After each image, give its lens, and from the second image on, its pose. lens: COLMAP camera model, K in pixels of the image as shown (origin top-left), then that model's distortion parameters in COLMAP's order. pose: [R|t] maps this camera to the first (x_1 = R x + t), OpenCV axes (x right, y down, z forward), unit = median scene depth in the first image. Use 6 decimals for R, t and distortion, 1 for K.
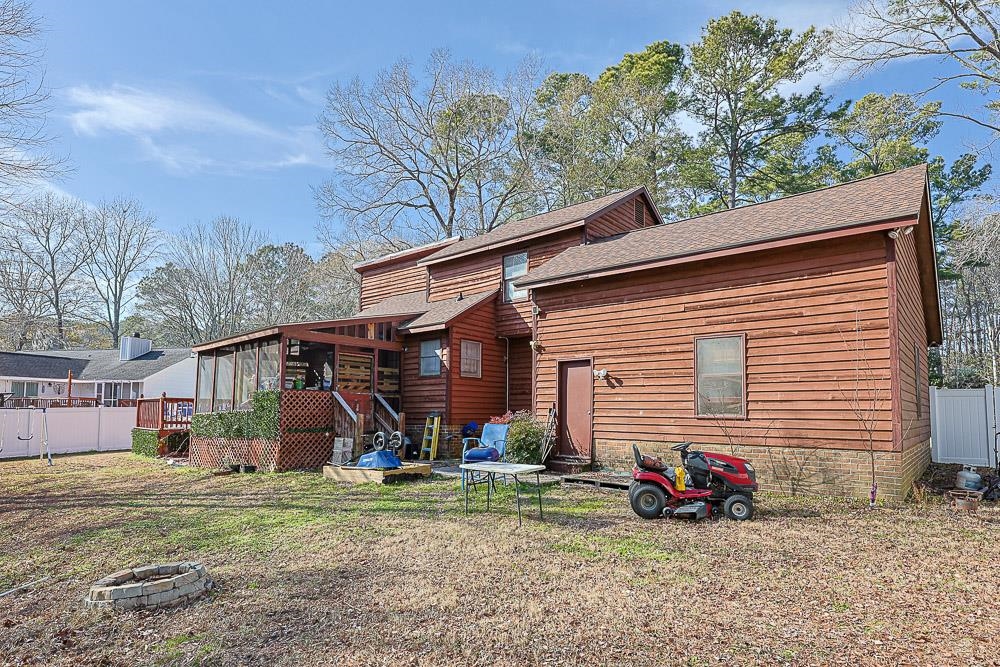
lens RADIAL K [[556.3, 0, 501.7], [0, 556.3, 374.9], [0, 0, 1]] dist [-0.000144, 0.000070]
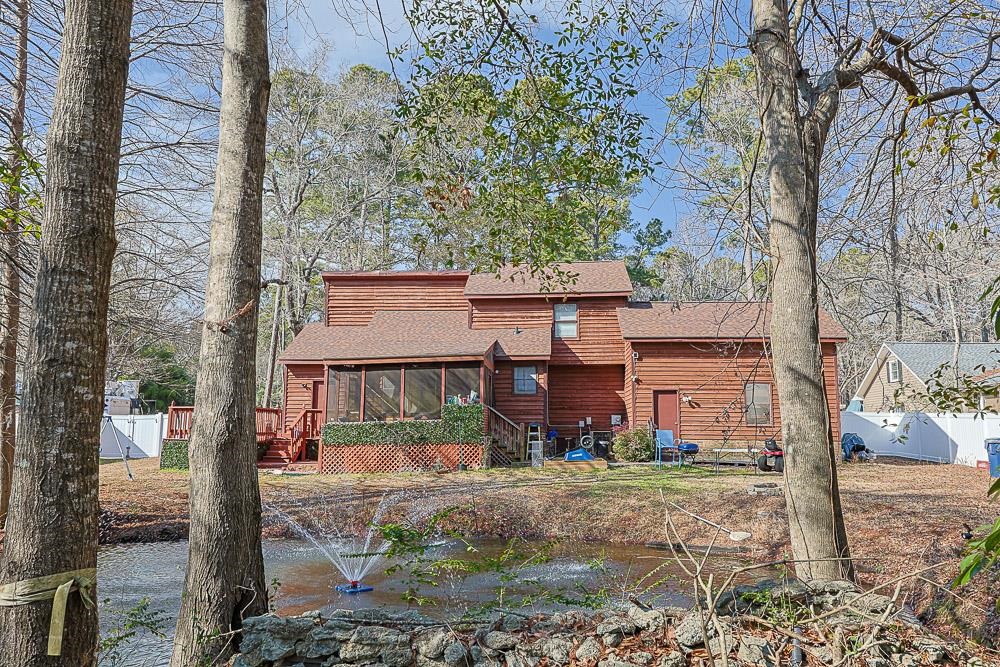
lens RADIAL K [[710.0, 0, 500.3], [0, 710.0, 346.9], [0, 0, 1]] dist [0.000779, -0.000159]
pose [[0.819946, 0.067426, 0.568456, -1.324516], [-0.041421, 0.997424, -0.058561, -0.010350], [-0.570940, 0.024471, 0.820627, -0.374856]]
